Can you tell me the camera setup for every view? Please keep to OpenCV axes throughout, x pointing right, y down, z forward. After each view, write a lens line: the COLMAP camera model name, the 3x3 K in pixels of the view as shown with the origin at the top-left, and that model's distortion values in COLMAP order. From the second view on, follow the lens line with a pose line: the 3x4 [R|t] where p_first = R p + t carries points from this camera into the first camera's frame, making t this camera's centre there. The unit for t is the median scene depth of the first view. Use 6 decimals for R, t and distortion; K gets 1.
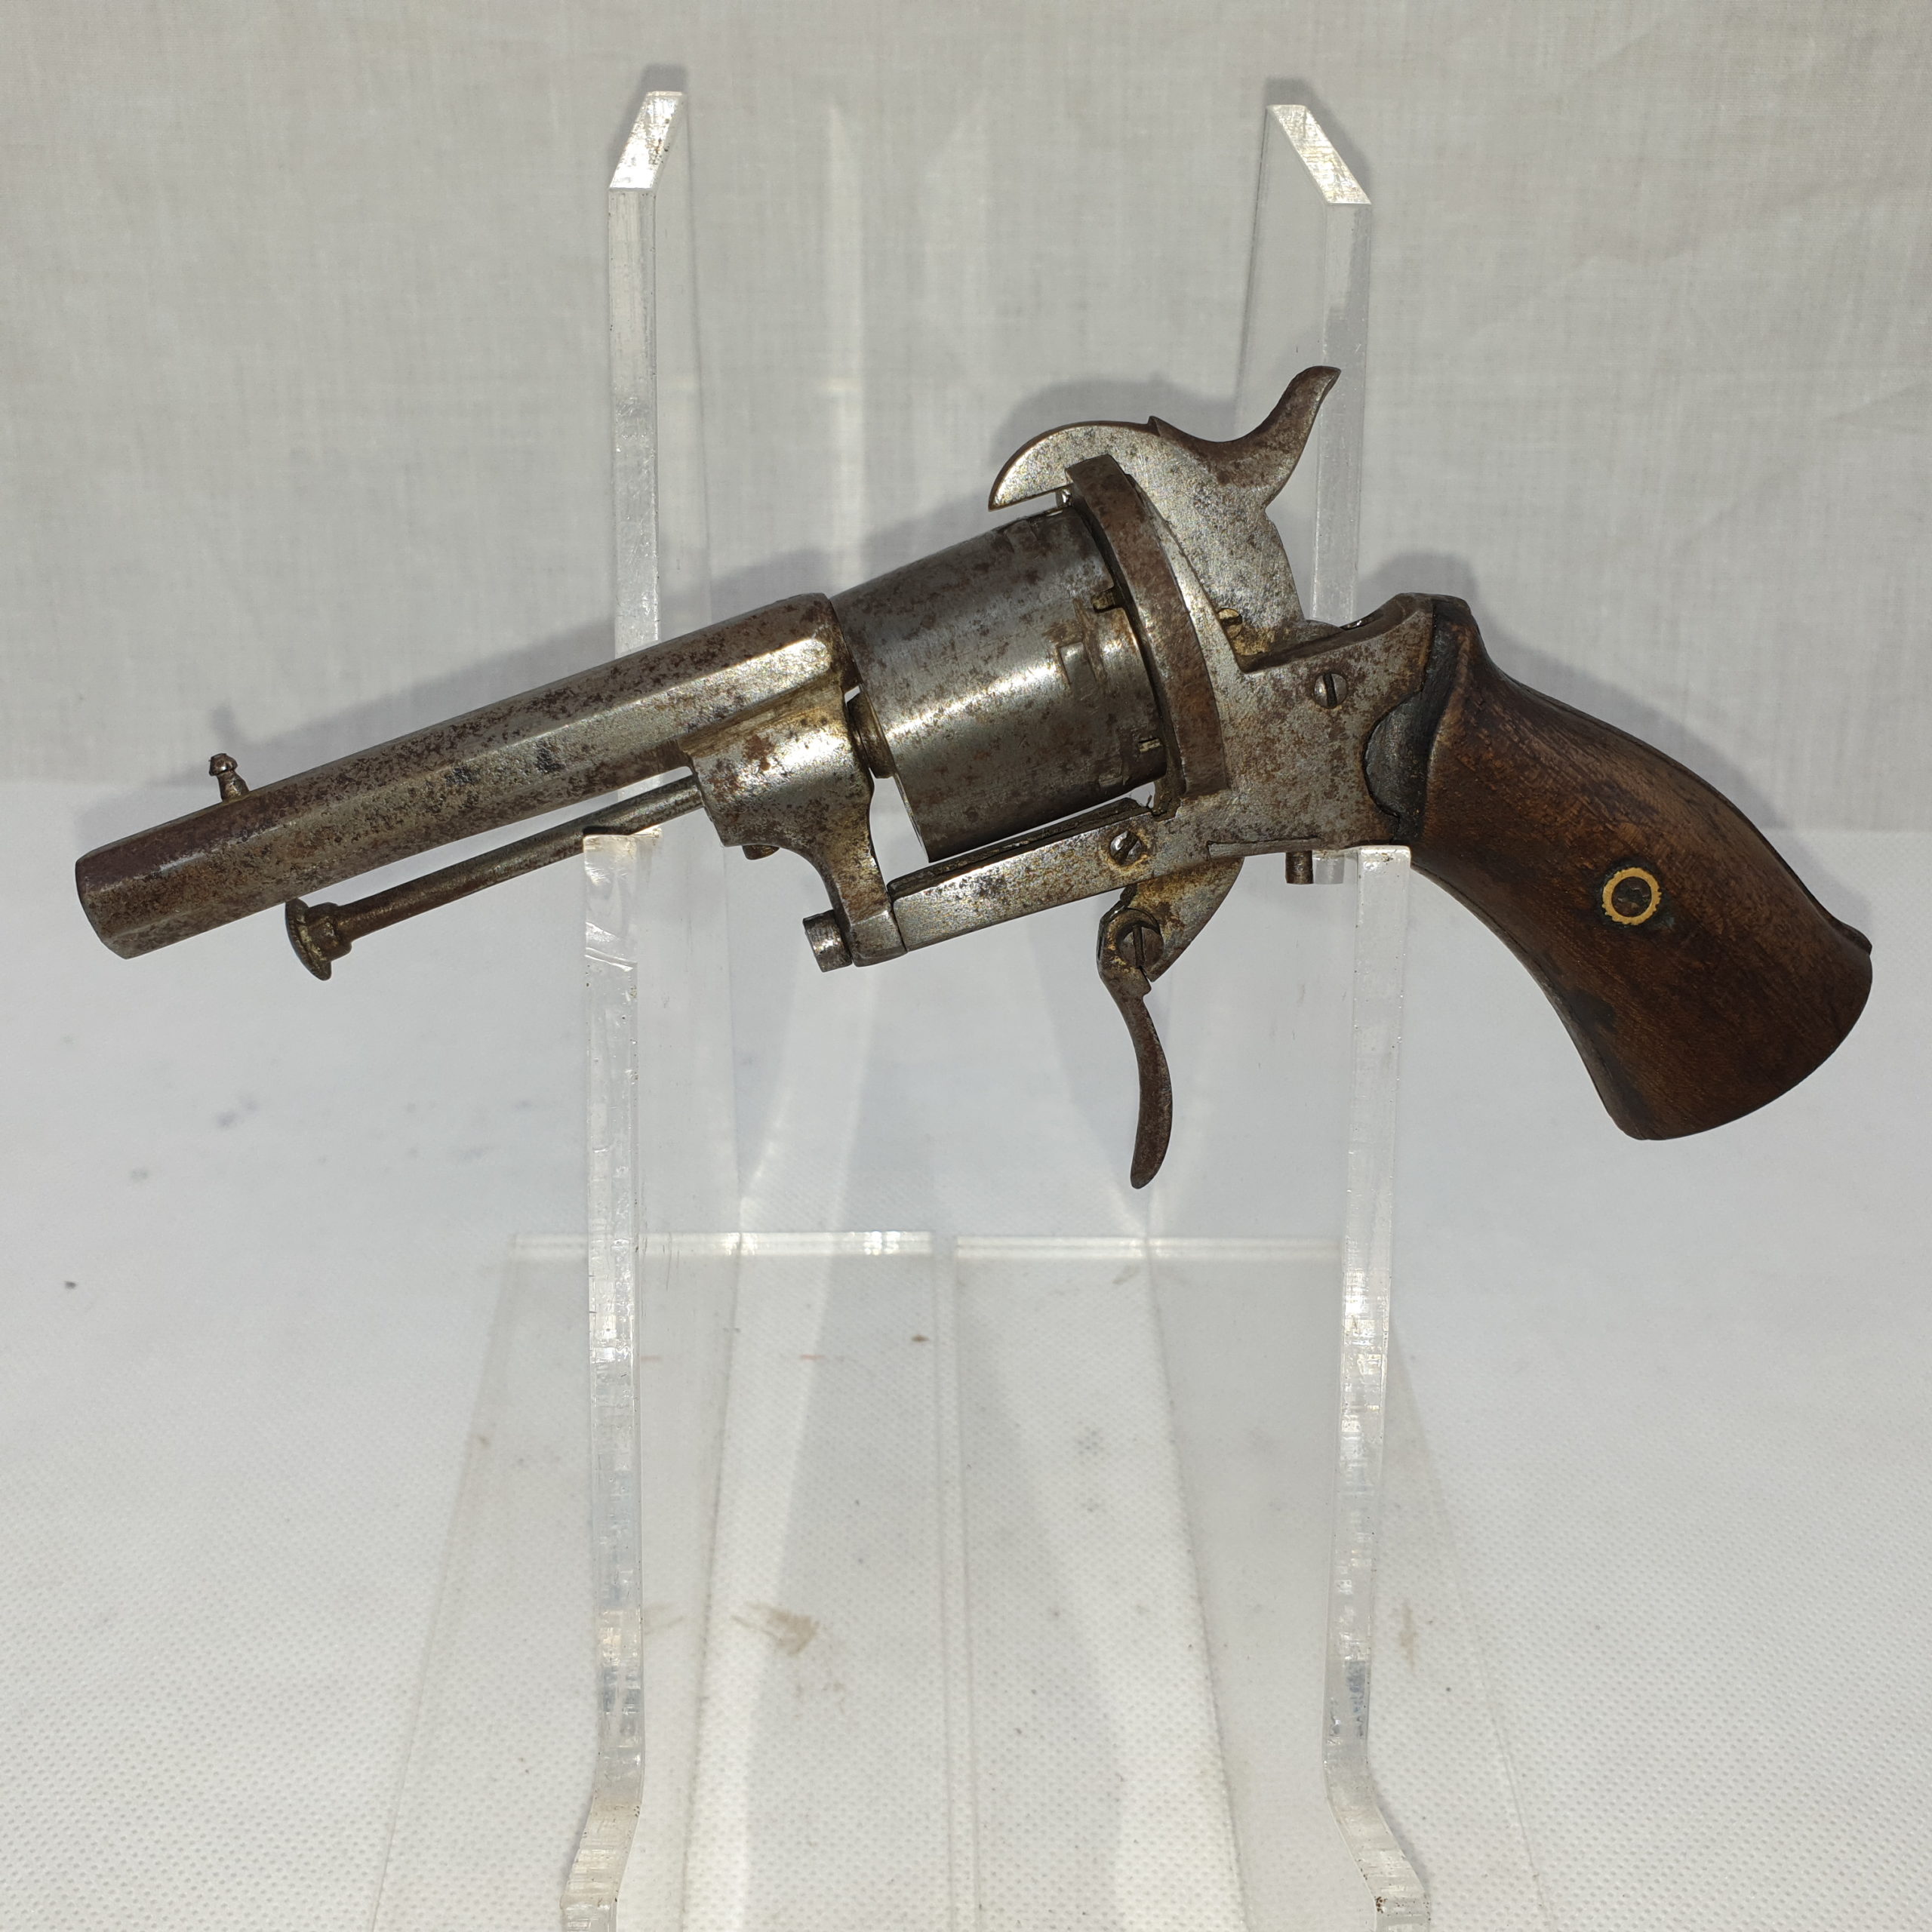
lens RADIAL K [[2303.3, 0, 928.2], [0, 2303.3, 957.2], [0, 0, 1]] dist [-0.061507, 0.119557]
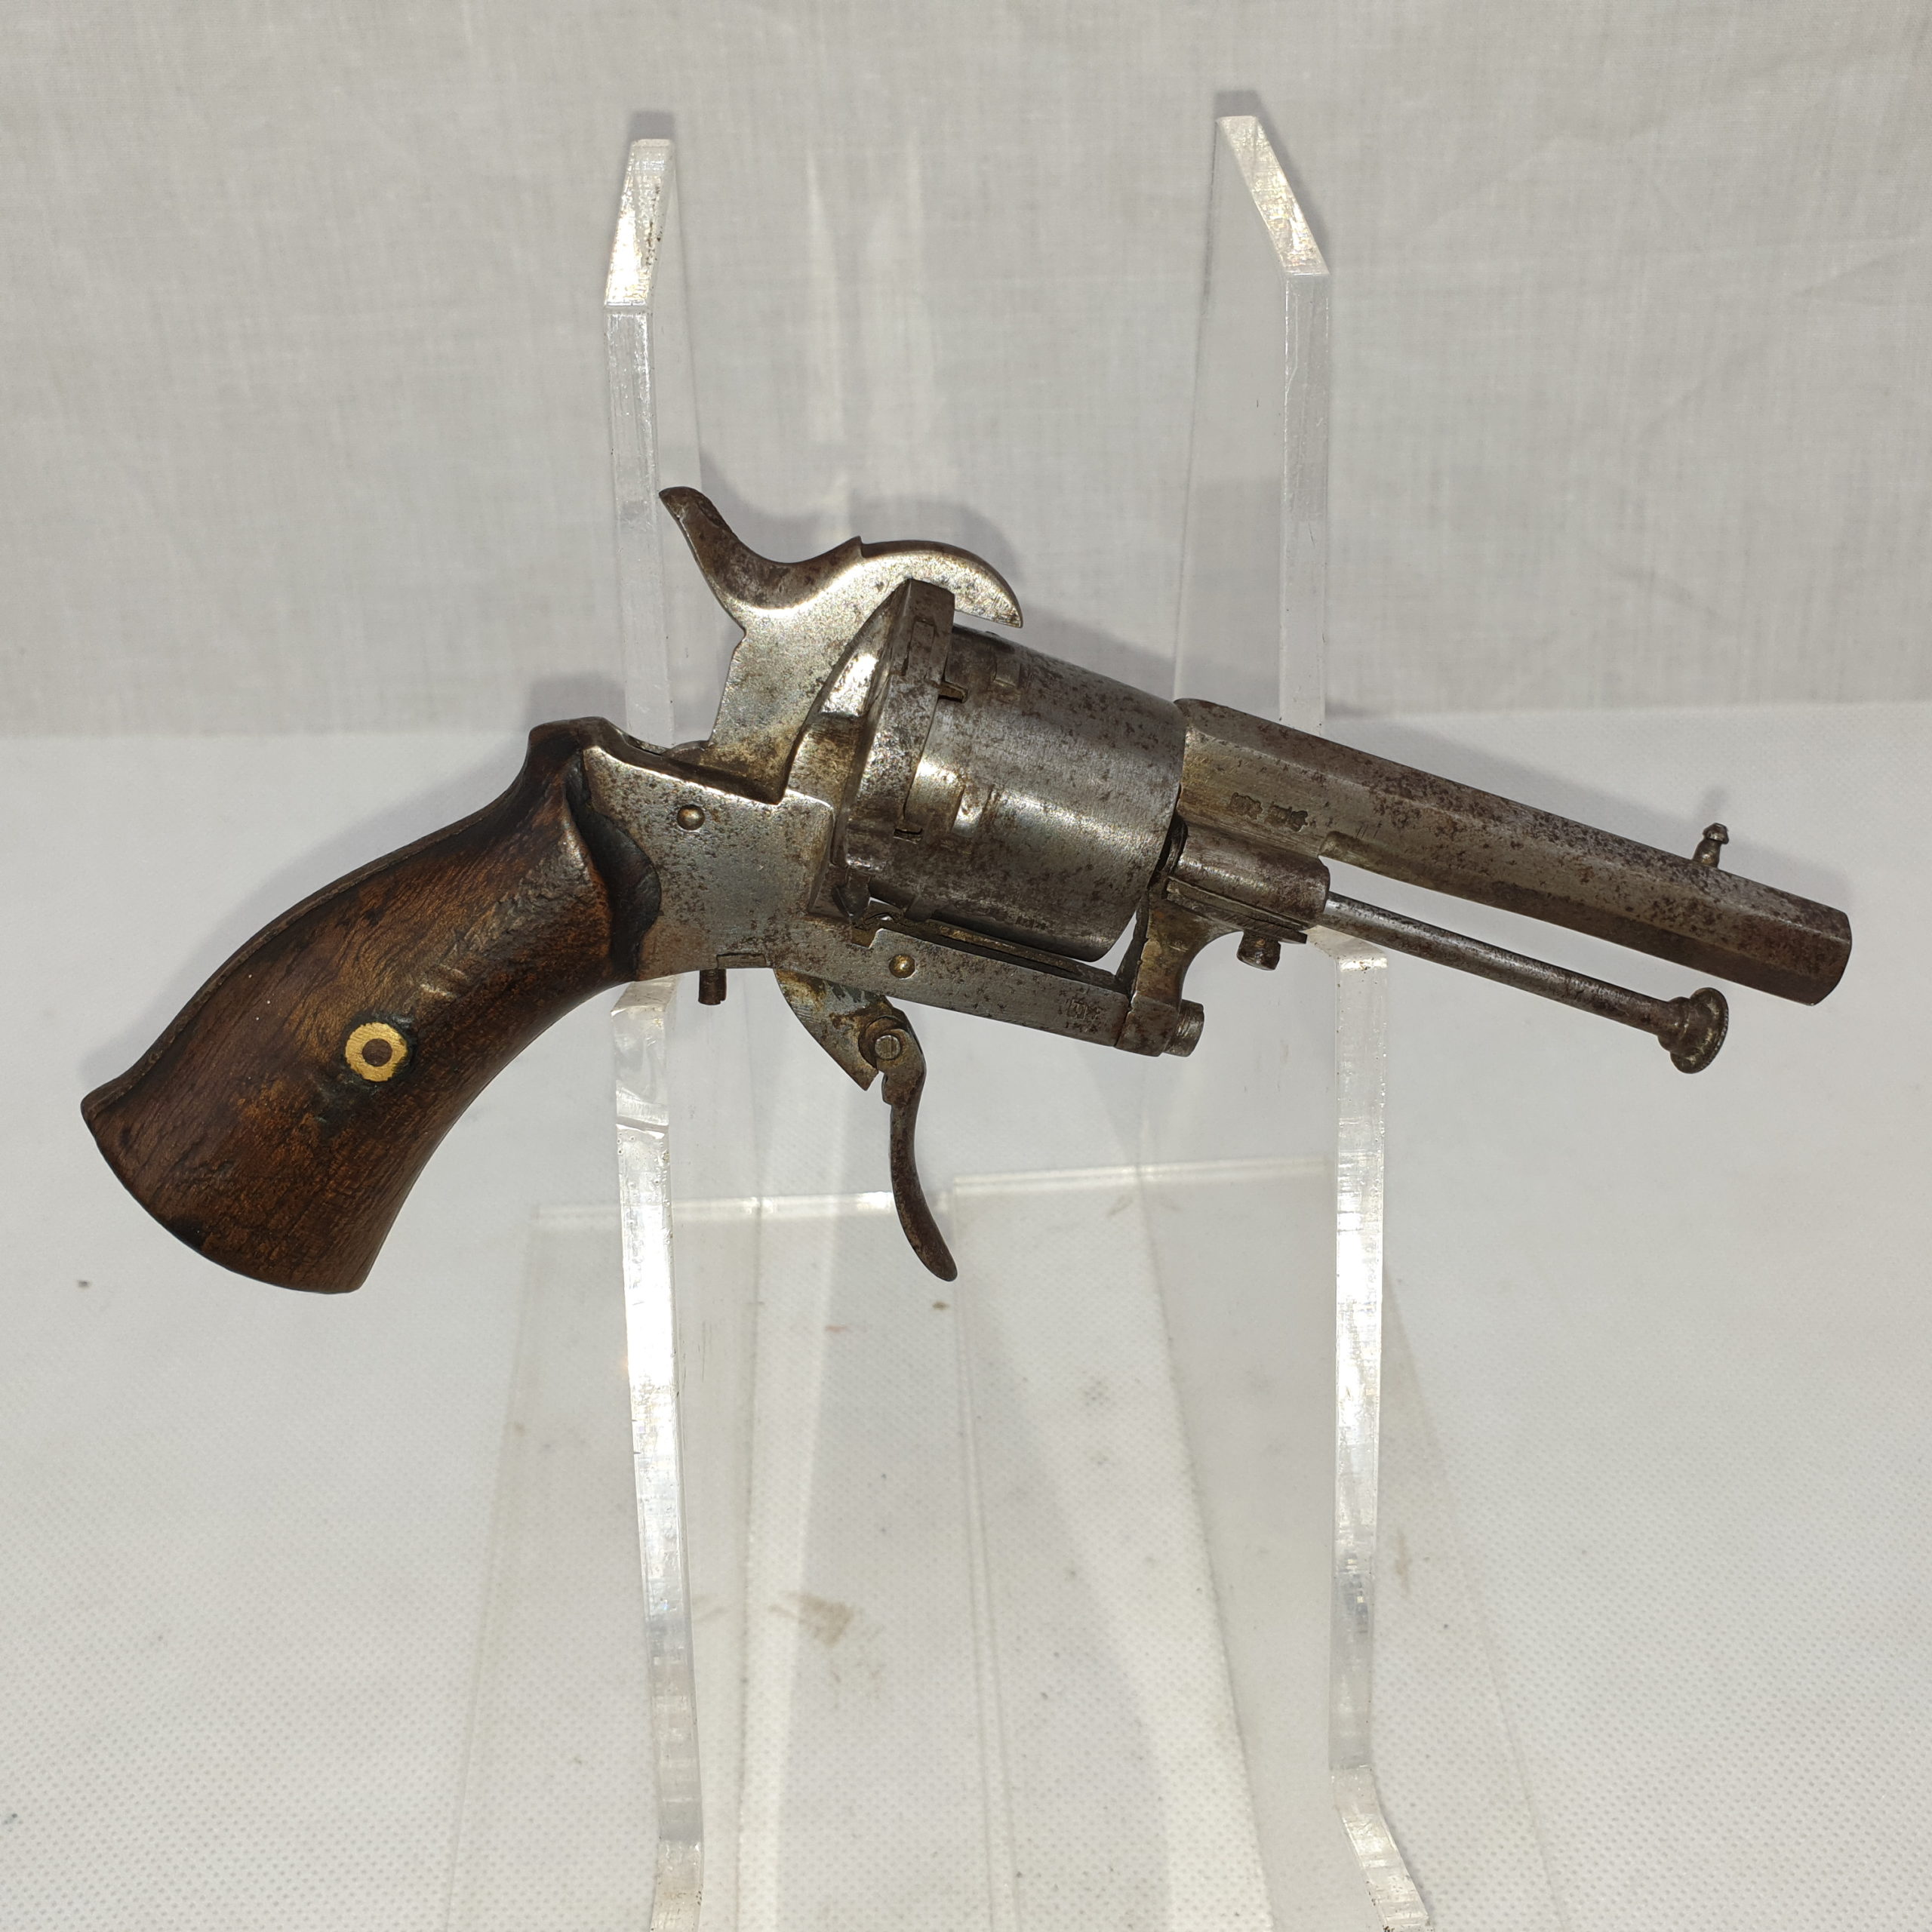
lens RADIAL K [[2307.4, 0, 966.0], [0, 2307.4, 966.0], [0, 0, 1]] dist [-0.053687, 0.096004]
pose [[0.997980, -0.053994, 0.033485, -0.013634], [0.048694, 0.988558, 0.142767, -0.143981], [-0.040810, -0.140848, 0.989190, -0.000032]]
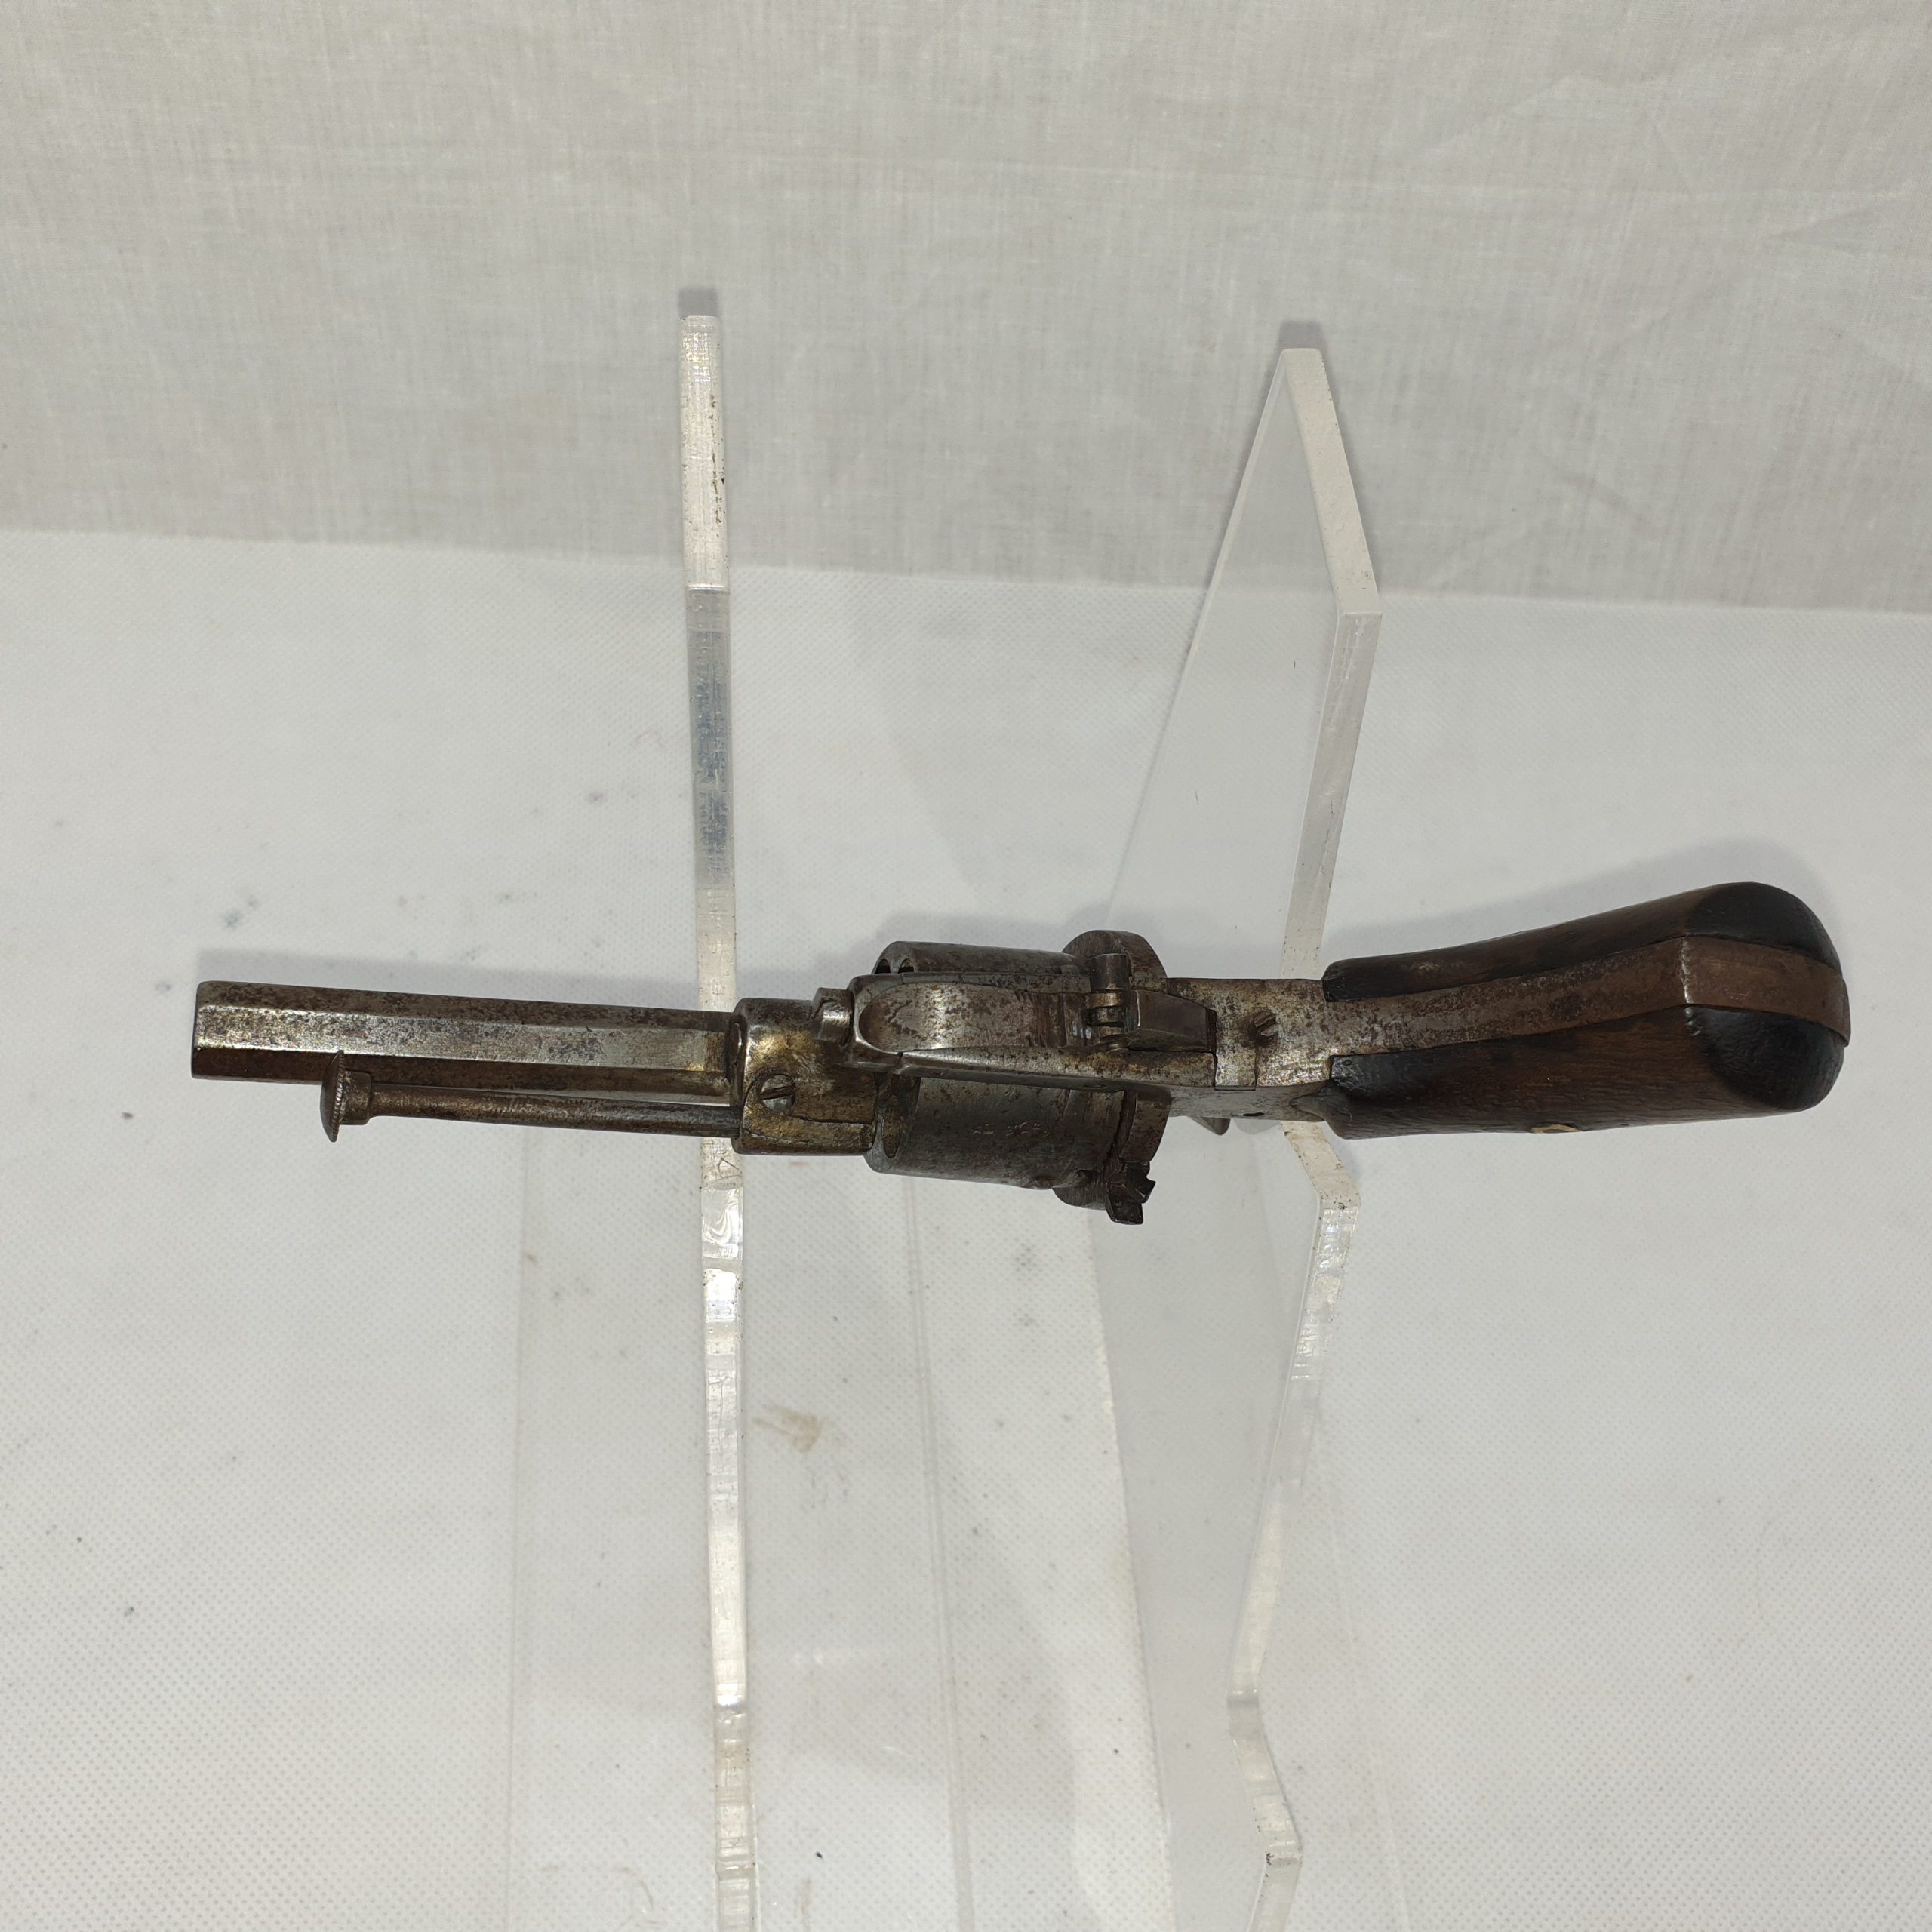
lens RADIAL K [[2315.5, 0, 956.0], [0, 2315.5, 1033.9], [0, 0, 1]] dist [-0.050662, 0.107190]
pose [[0.995538, -0.016184, 0.092960, -0.086123], [-0.027180, 0.894238, 0.446767, -0.486730], [-0.090359, -0.447300, 0.889808, -0.038383]]
